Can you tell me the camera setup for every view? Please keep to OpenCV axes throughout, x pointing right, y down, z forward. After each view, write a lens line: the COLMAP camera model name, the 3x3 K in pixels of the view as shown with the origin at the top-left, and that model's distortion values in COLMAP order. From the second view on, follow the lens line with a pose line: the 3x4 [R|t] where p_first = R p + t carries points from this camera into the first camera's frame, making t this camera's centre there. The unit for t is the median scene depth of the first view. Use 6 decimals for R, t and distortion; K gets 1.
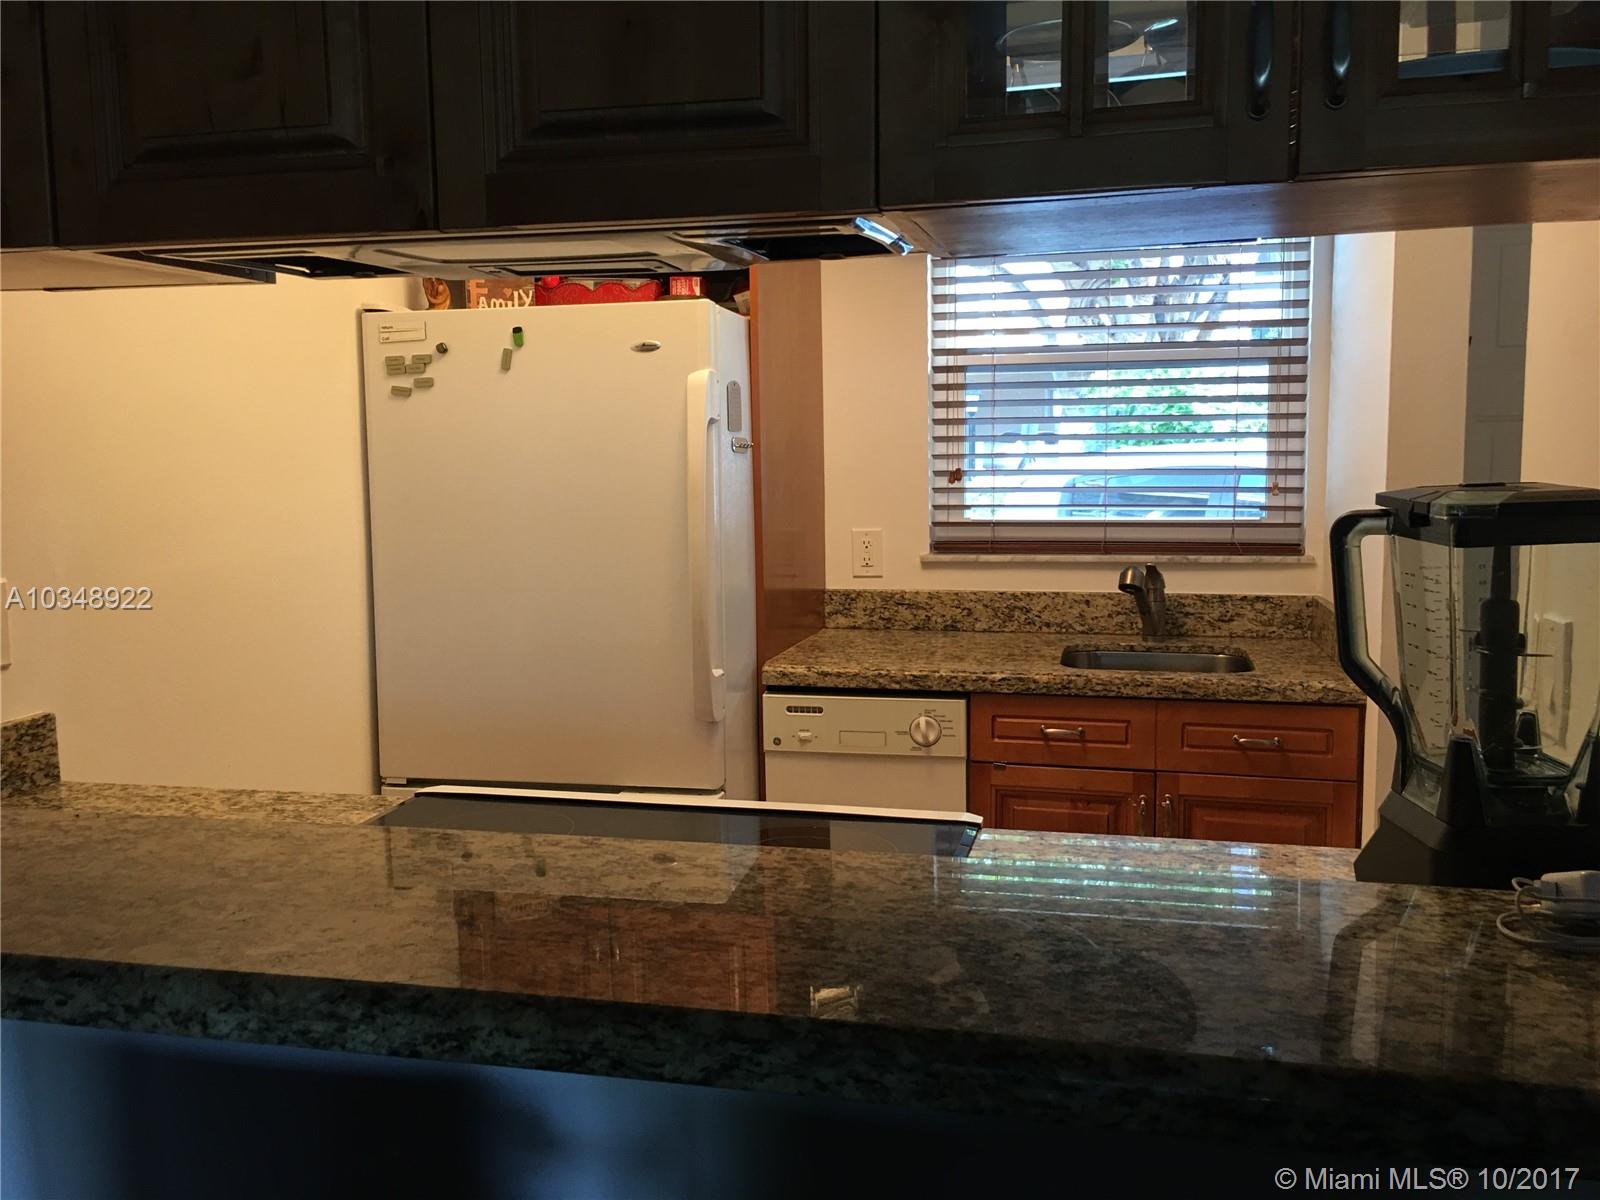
lens RADIAL K [[1373.6, 0, 797.3], [0, 1373.6, 561.8], [0, 0, 1]] dist [0.068844, -0.081912]
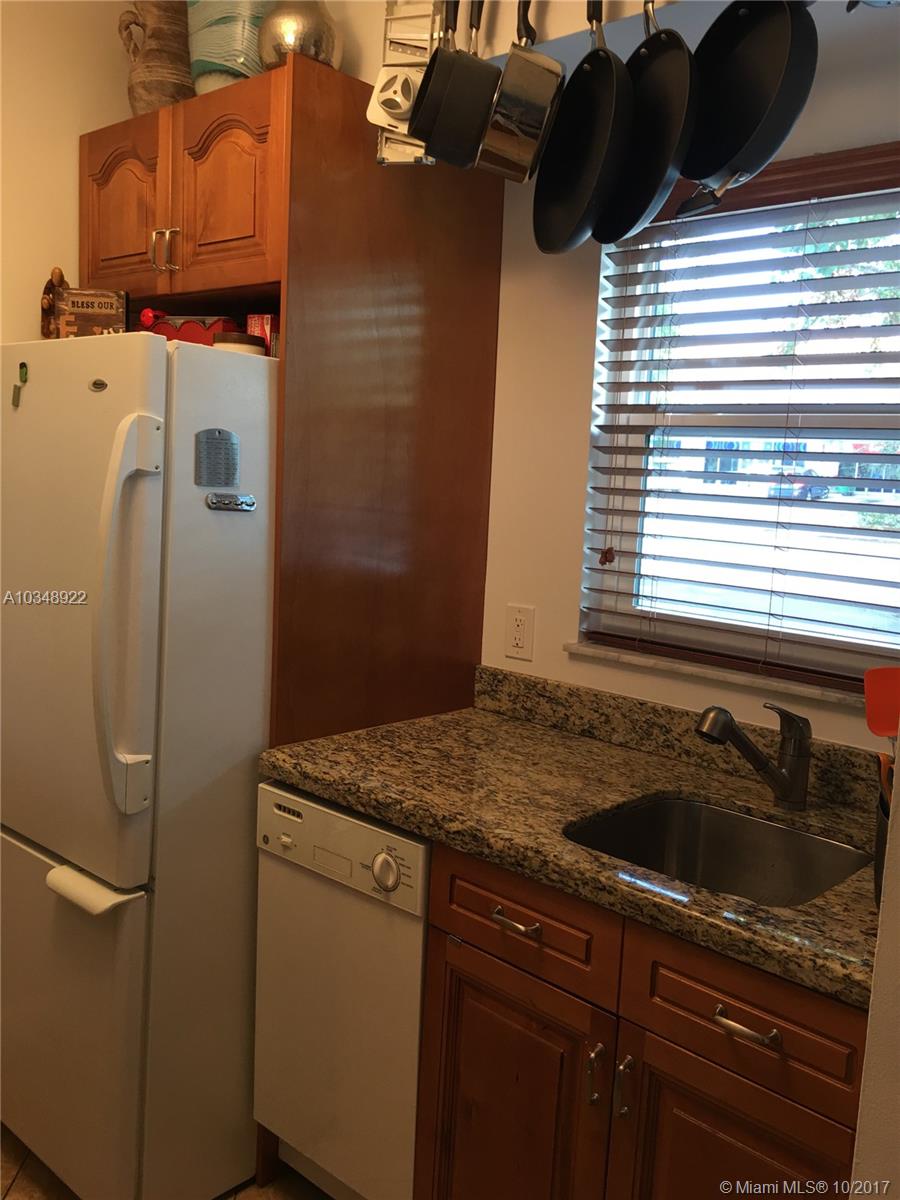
lens RADIAL K [[1030.2, 0, 451.9], [0, 1030.2, 572.2], [0, 0, 1]] dist [0.068844, -0.081912]
pose [[0.877641, 0.105284, -0.467612, 0.340214], [-0.103303, 0.994199, 0.029961, -0.064018], [0.468053, 0.022011, 0.883426, 0.414261]]
